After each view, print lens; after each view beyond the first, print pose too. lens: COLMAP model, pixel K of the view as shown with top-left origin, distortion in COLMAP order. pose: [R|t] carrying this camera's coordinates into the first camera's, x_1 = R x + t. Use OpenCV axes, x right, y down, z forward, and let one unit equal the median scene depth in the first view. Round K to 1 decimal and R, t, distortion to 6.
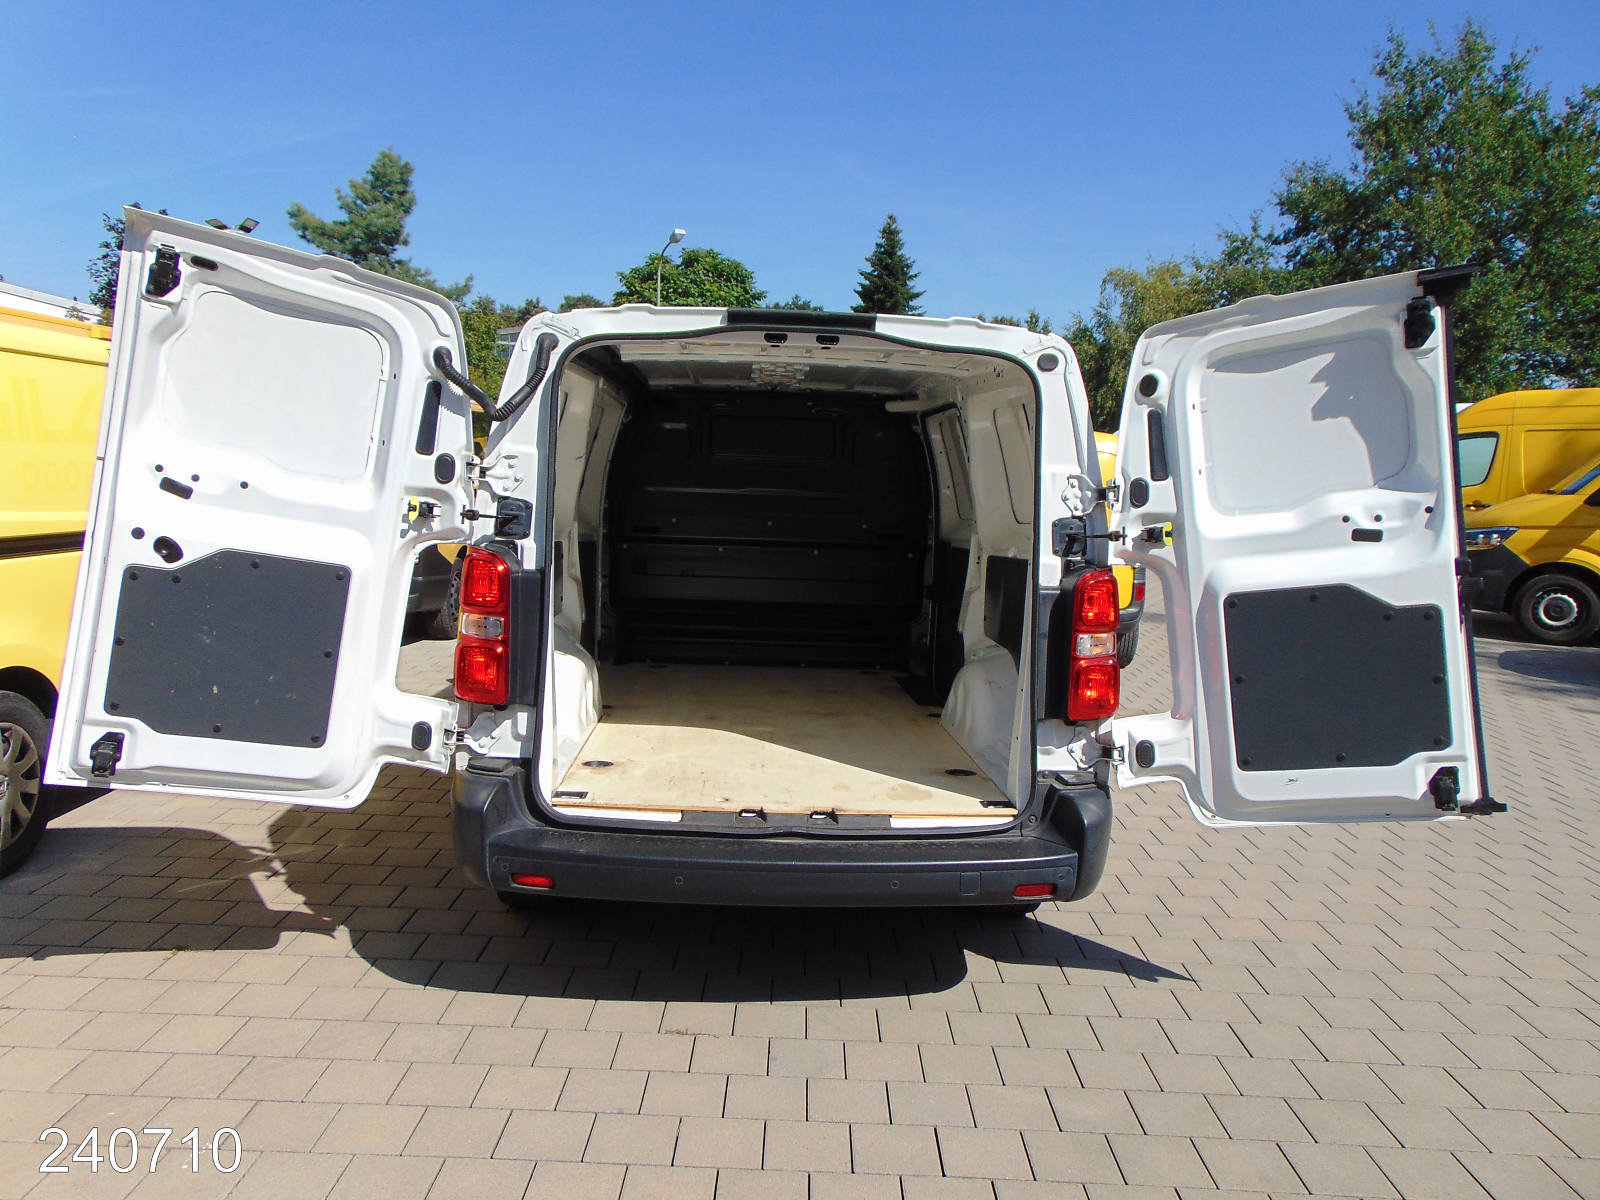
lens RADIAL K [[1199.7, 0, 800.0], [0, 1199.7, 600.0], [0, 0, 1]] dist [-0.037858, 0.083857]
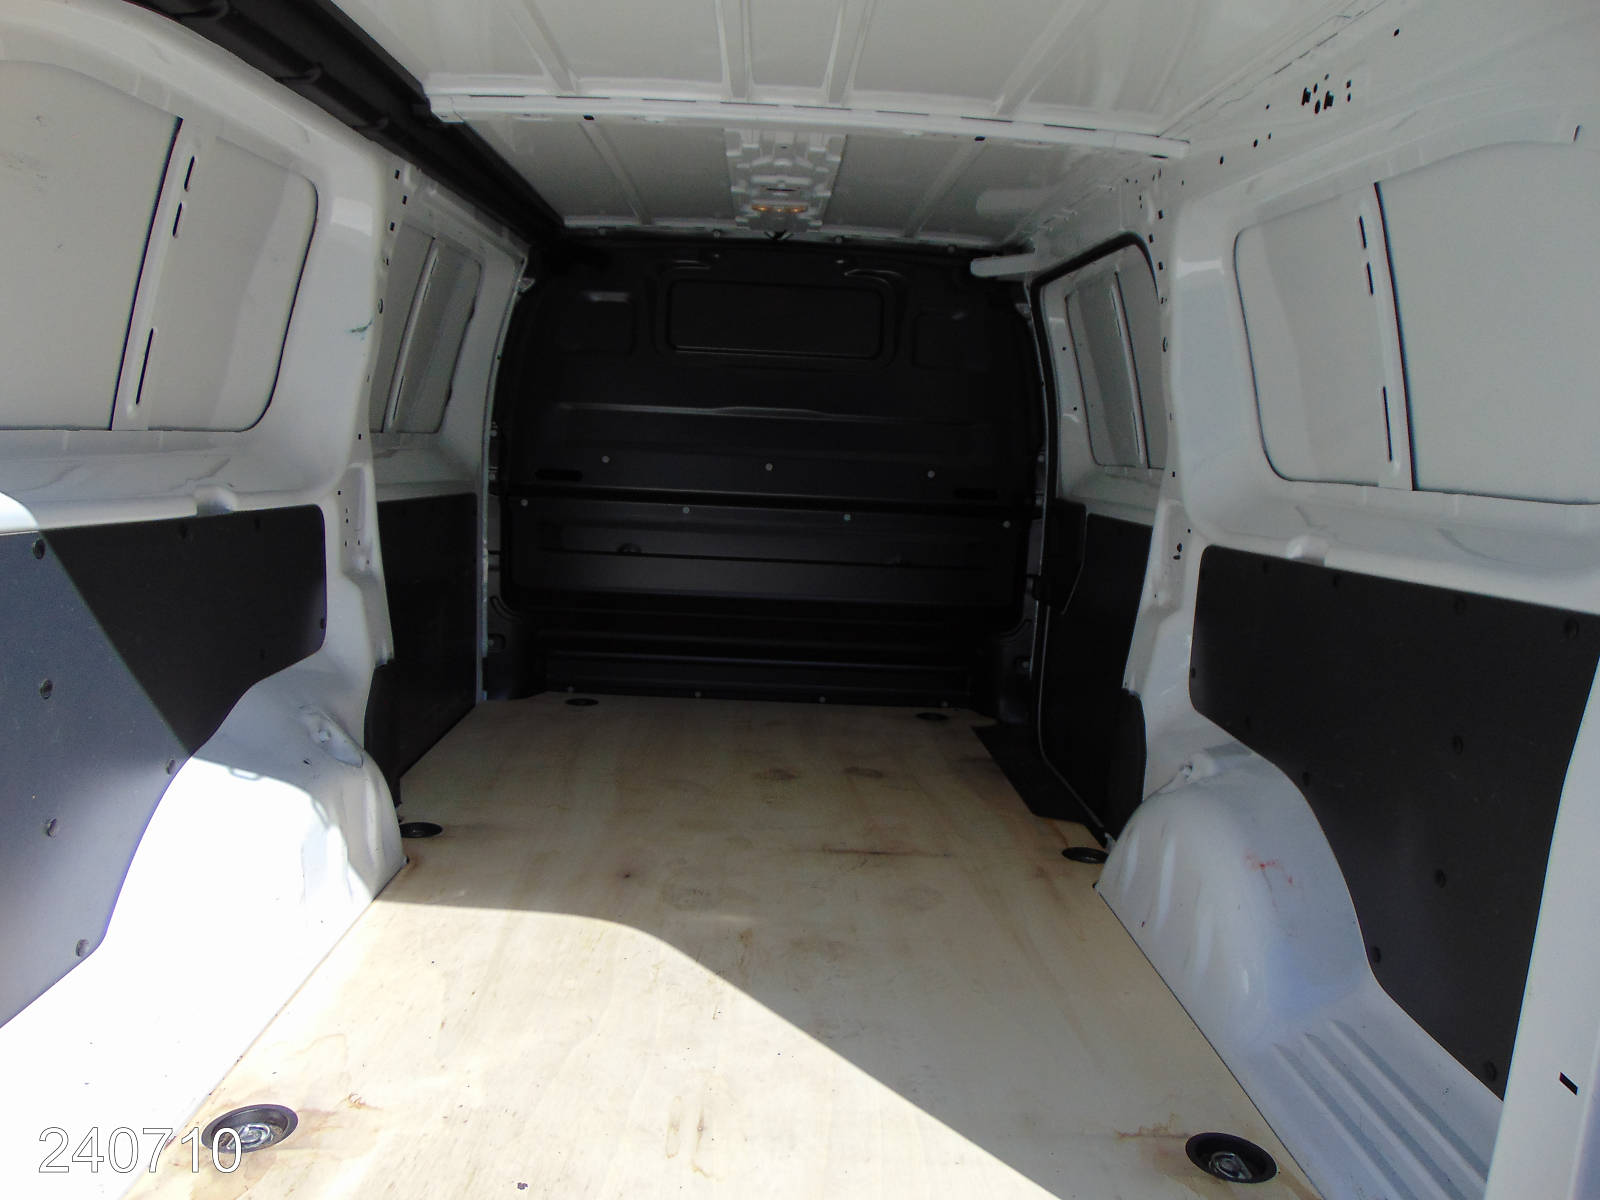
lens RADIAL K [[1199.7, 0, 800.0], [0, 1199.7, 600.0], [0, 0, 1]] dist [-0.037858, 0.083857]
pose [[0.999648, 0.014772, -0.022036, 0.003752], [-0.013583, 0.998492, 0.053200, -0.030114], [0.022789, -0.052882, 0.998341, 0.407693]]
